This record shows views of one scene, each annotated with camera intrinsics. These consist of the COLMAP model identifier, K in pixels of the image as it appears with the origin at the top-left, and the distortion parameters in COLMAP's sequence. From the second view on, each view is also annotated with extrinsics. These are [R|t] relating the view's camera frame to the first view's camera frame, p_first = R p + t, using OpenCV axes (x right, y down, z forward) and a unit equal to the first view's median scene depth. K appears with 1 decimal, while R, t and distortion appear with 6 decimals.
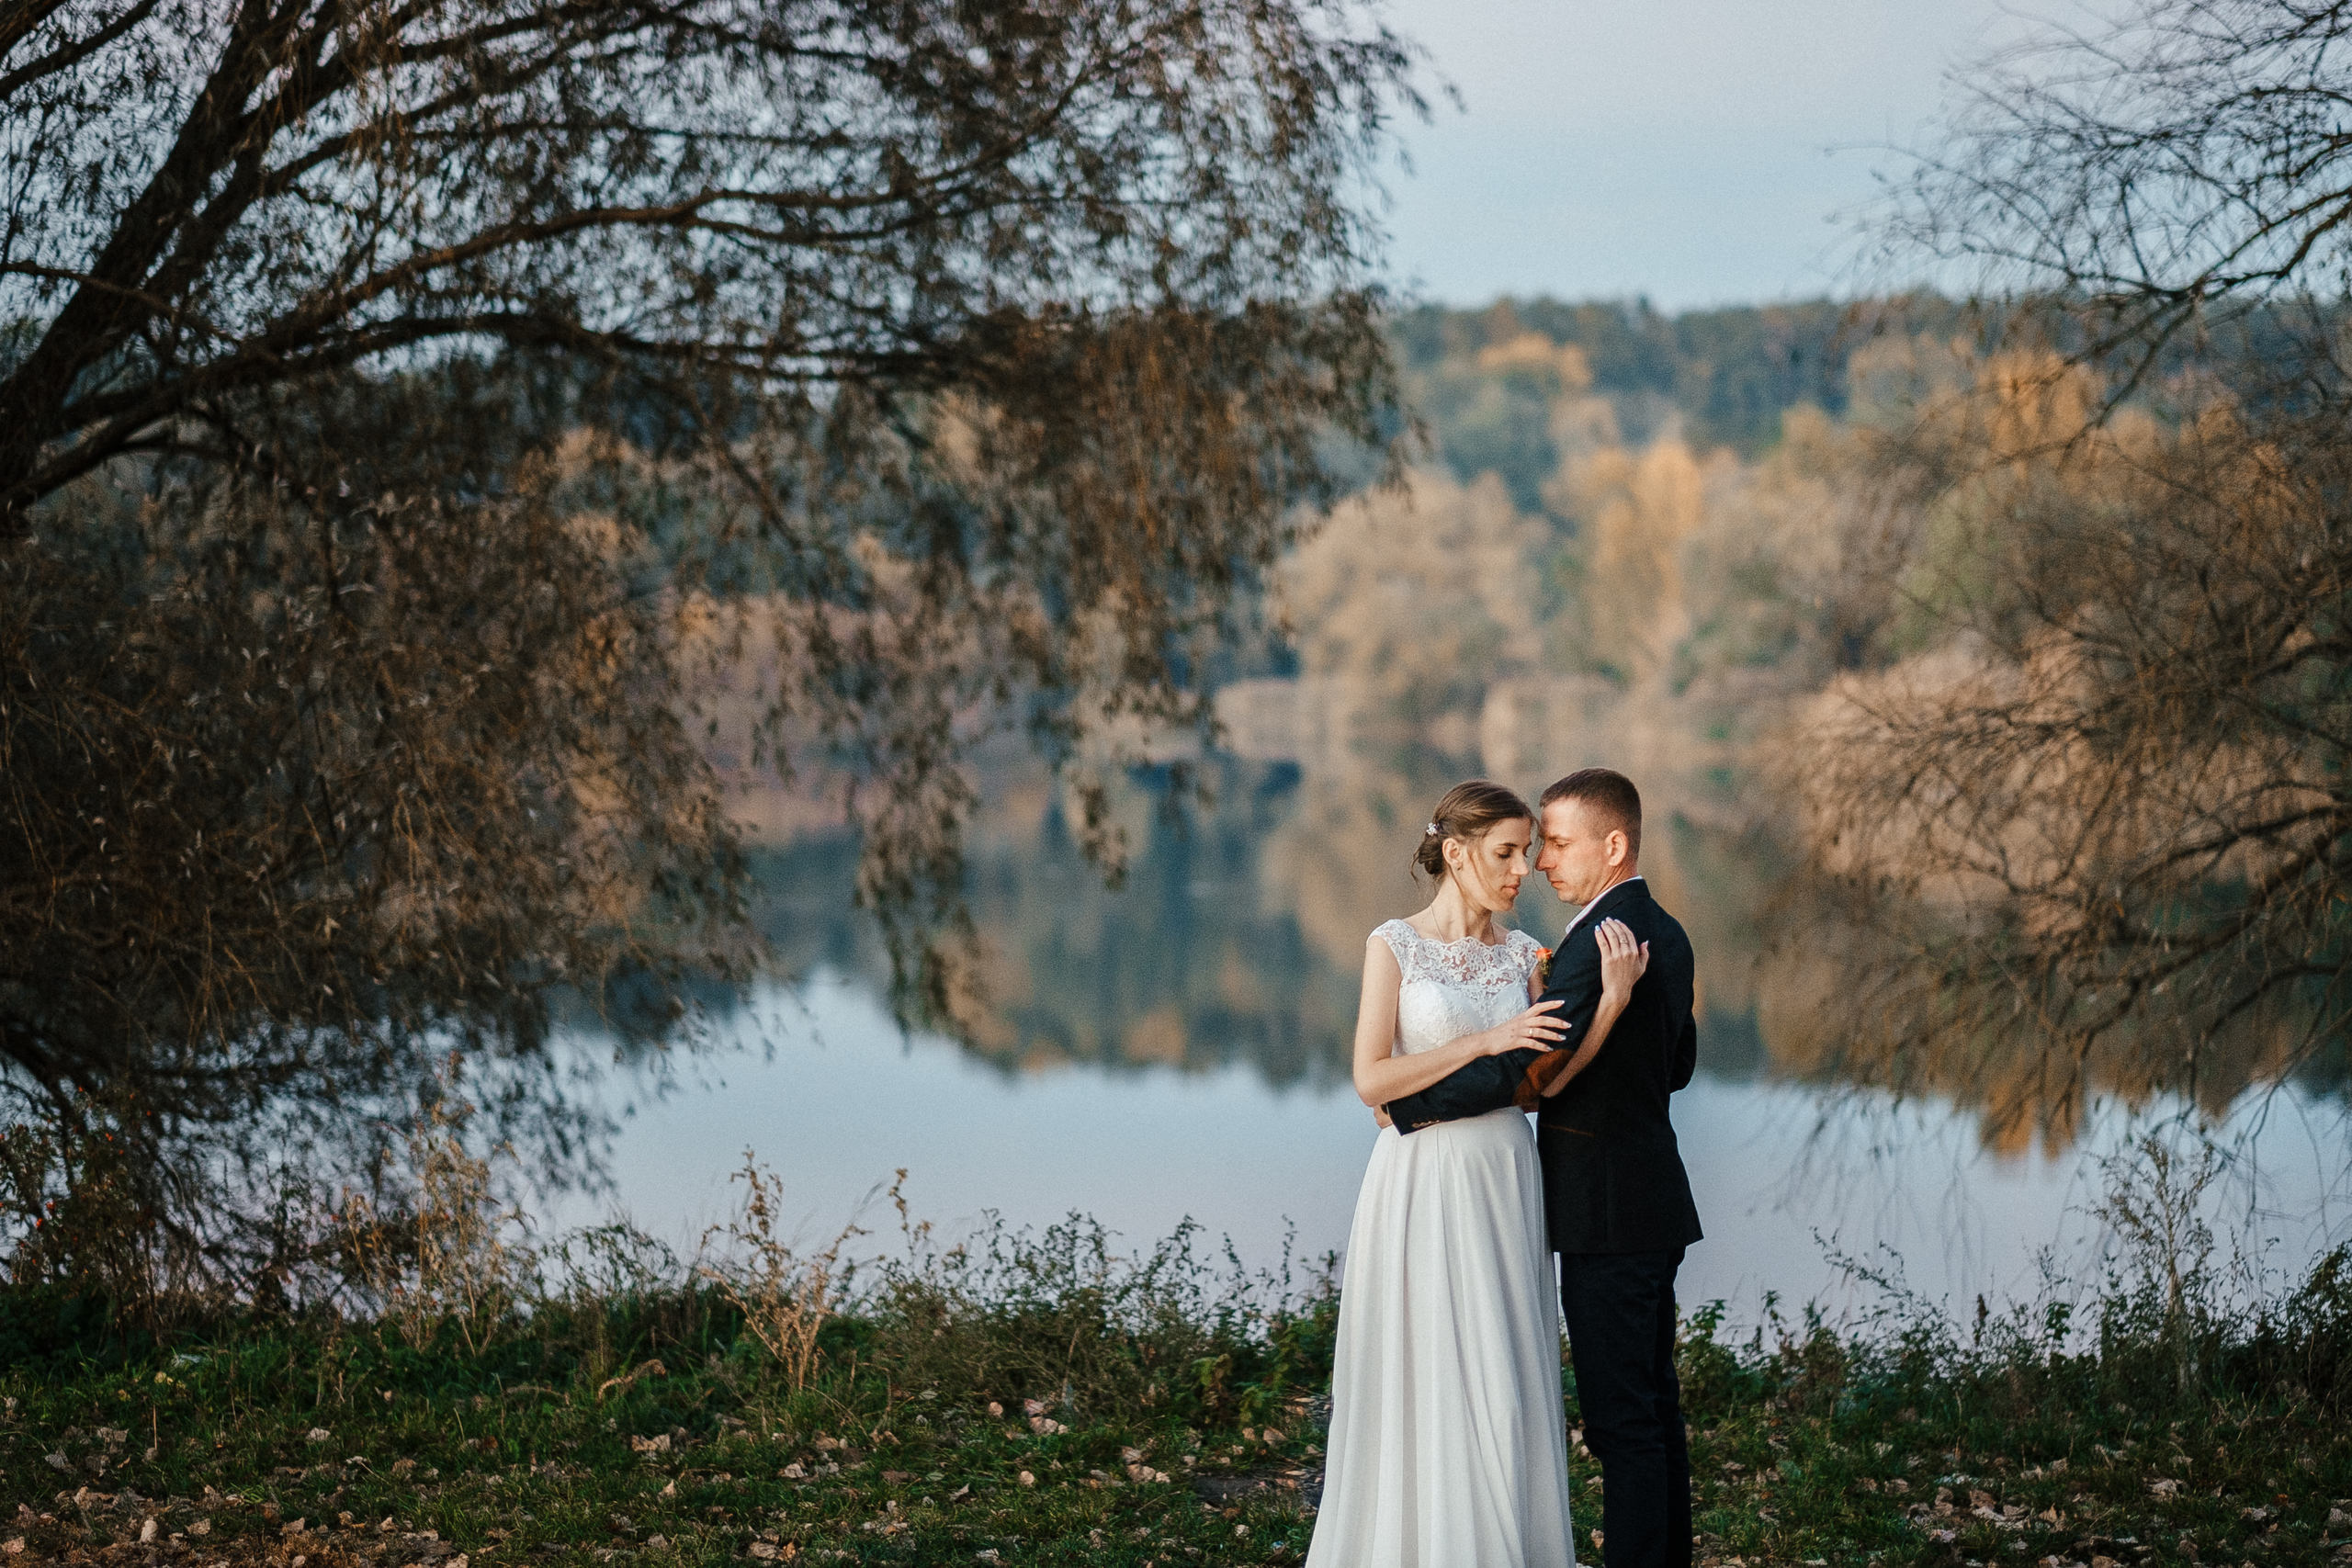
lens RADIAL K [[5578.3, 0, 1041.2], [0, 5578.3, 843.1], [0, 0, 1]] dist [0.102248, -1.111757]
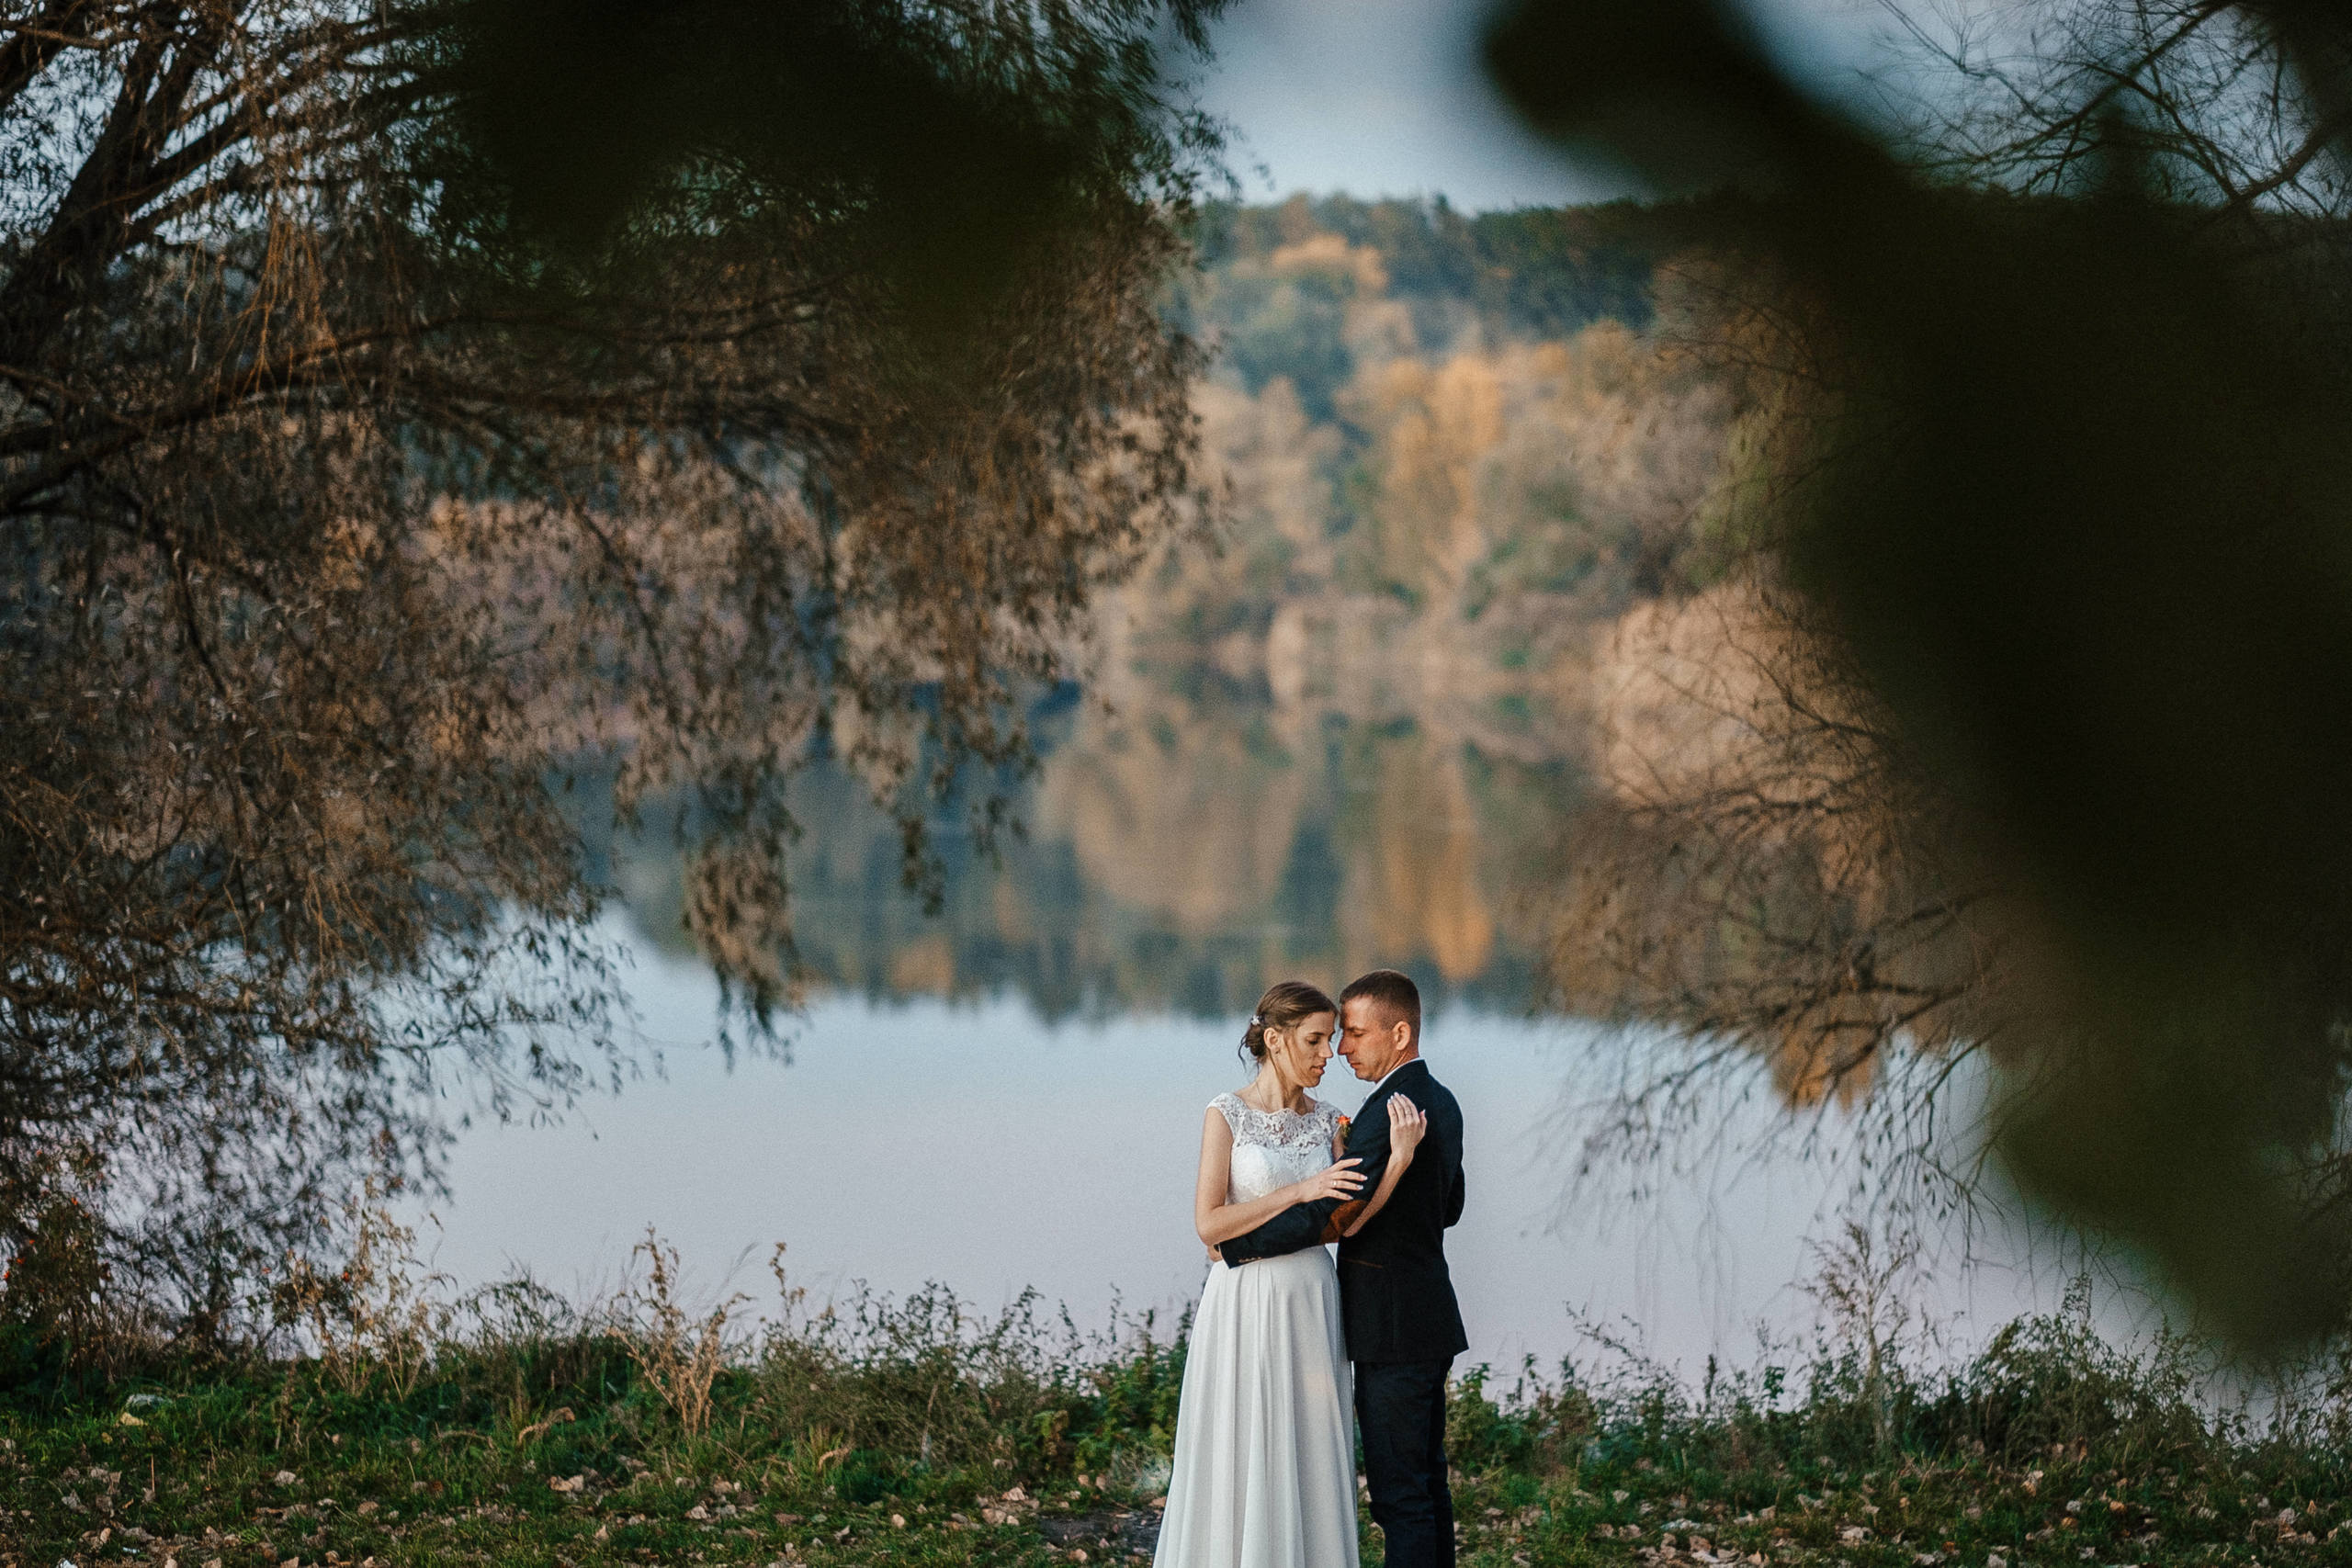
lens RADIAL K [[5837.8, 0, 1176.0], [0, 5837.8, 784.0], [0, 0, 1]] dist [0.047119, -0.127013]
pose [[0.997893, 0.014360, 0.063280, -0.021802], [-0.014578, 0.999889, 0.002989, -0.041644], [-0.063230, -0.003905, 0.997991, -0.210362]]
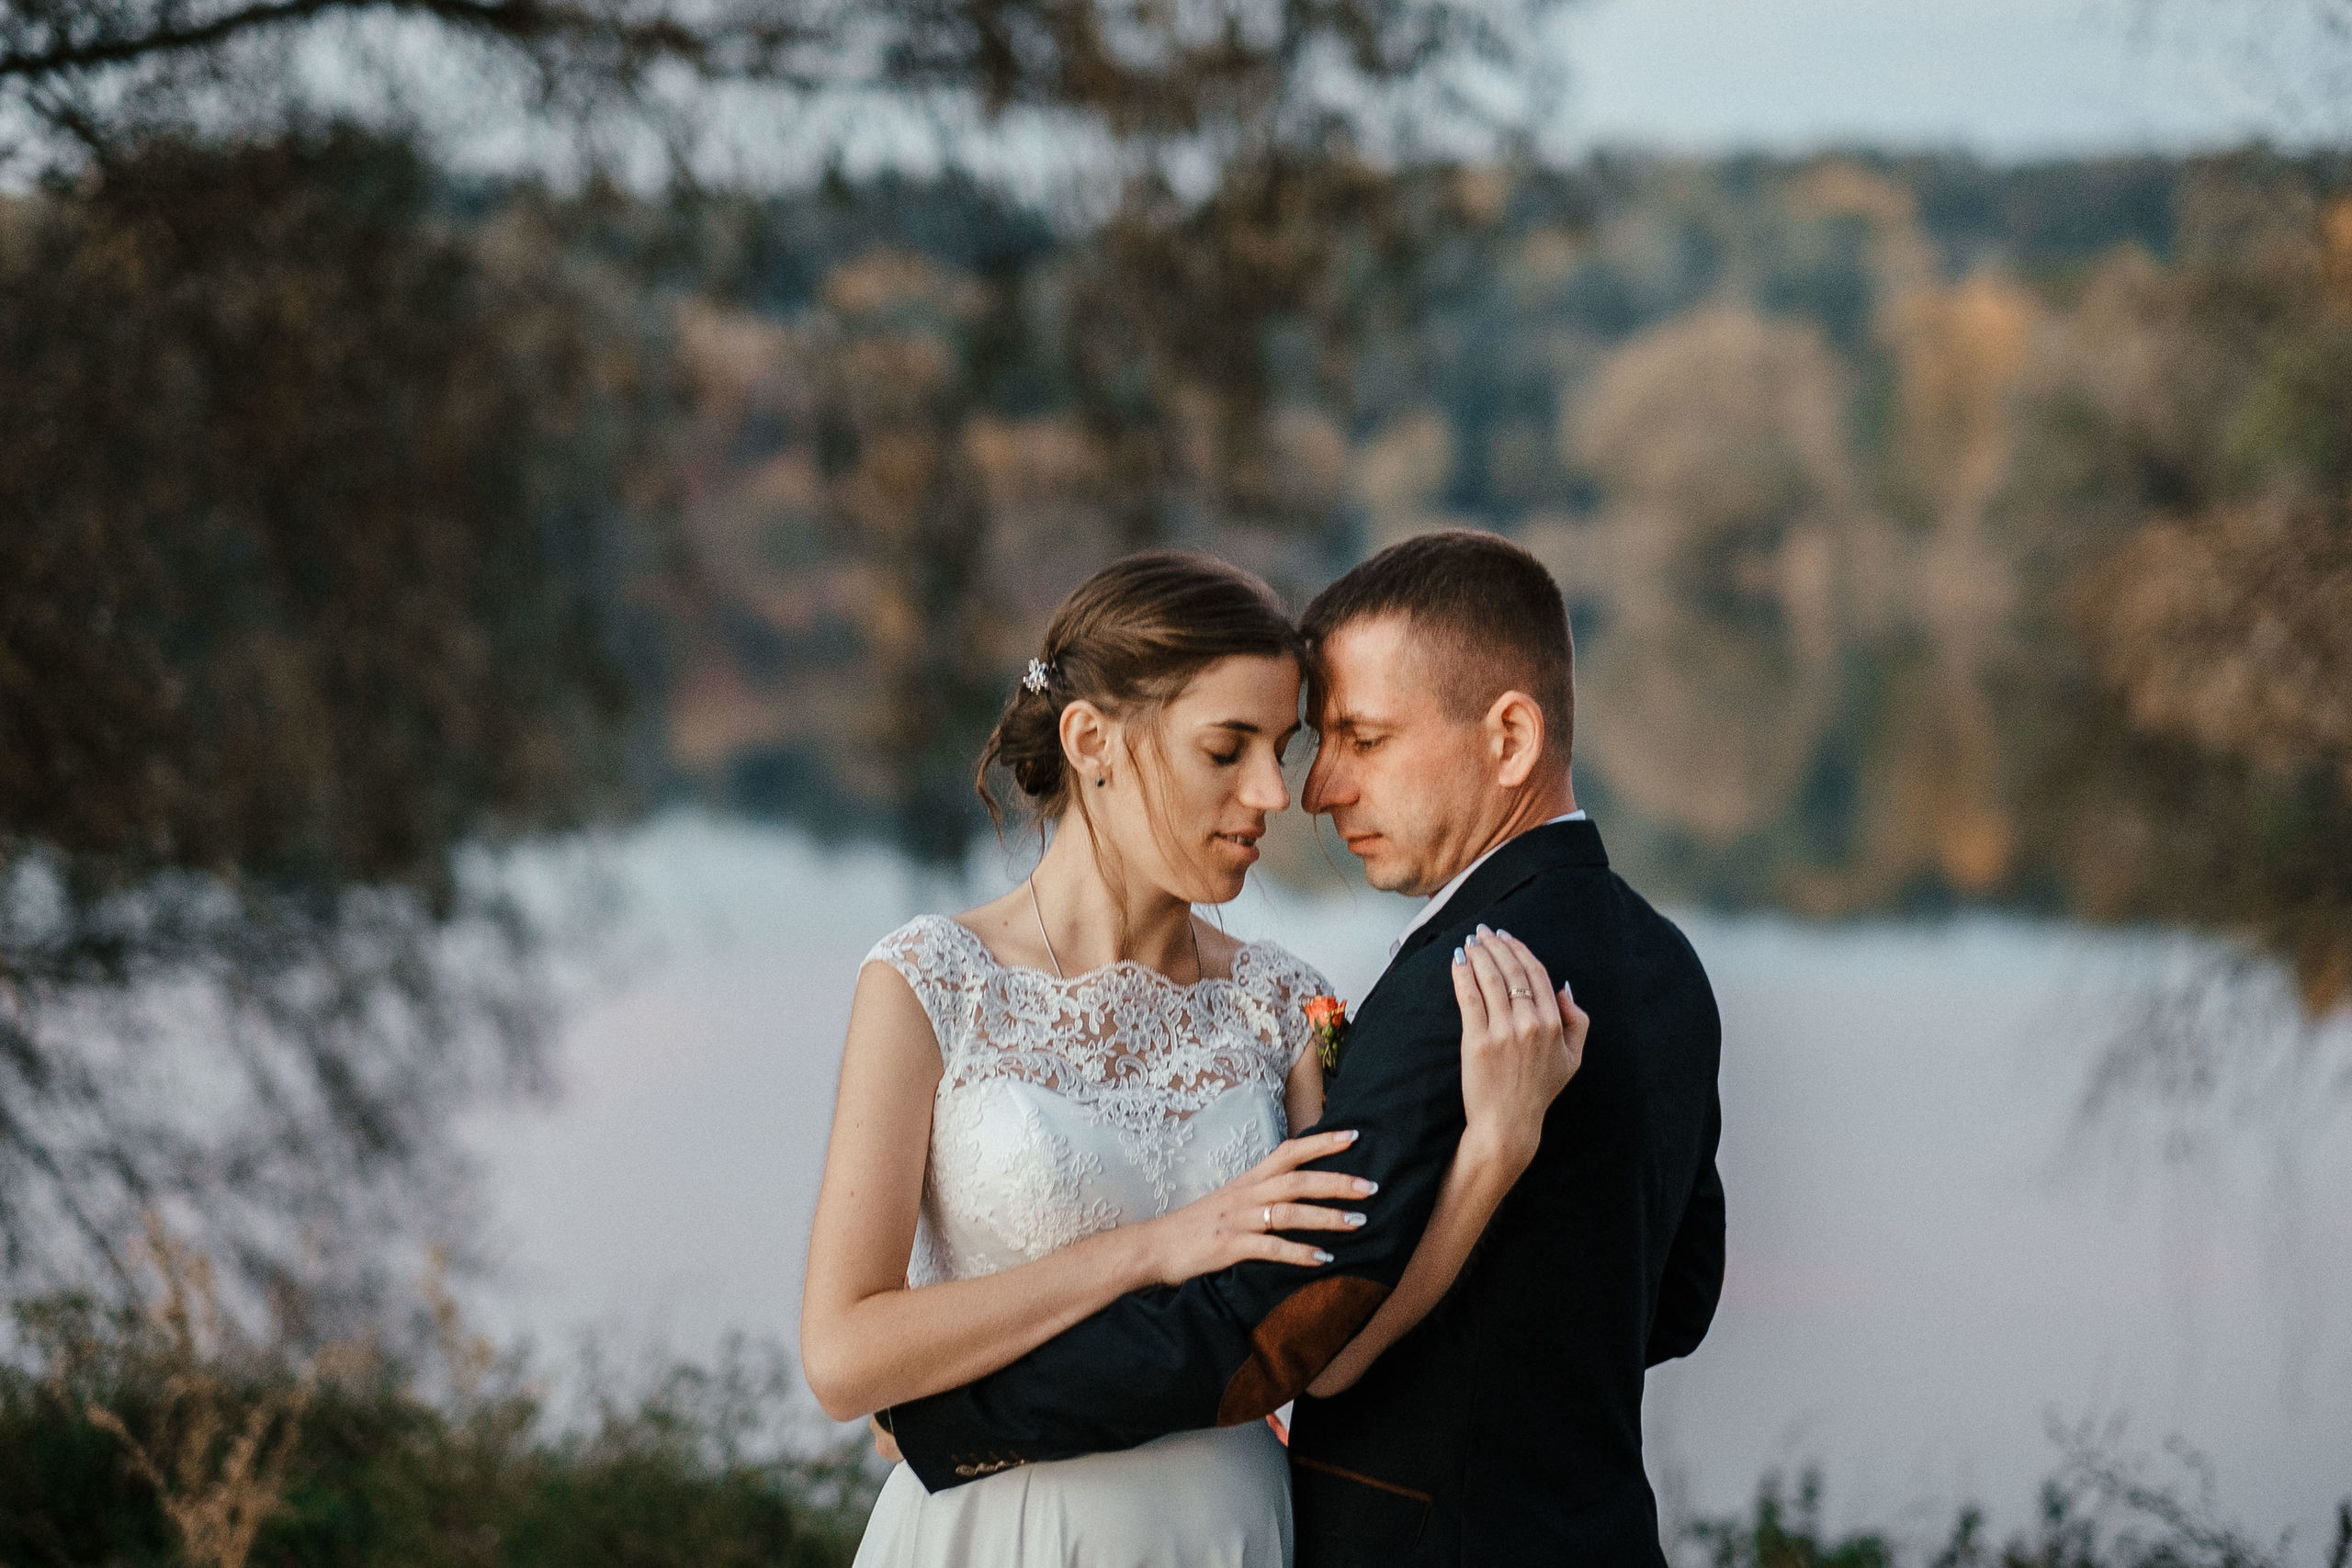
lens RADIAL K [[5578.3, 0, 1041.2], [0, 5578.3, 843.1], [0, 0, 1]] dist [0.102248, -1.111757]
pose [[0.998198, 0.028149, -0.052994, 0.064289], [-0.026496, 0.999148, 0.031645, -0.002257], [0.053840, -0.030184, 0.998093, 0.440504]]
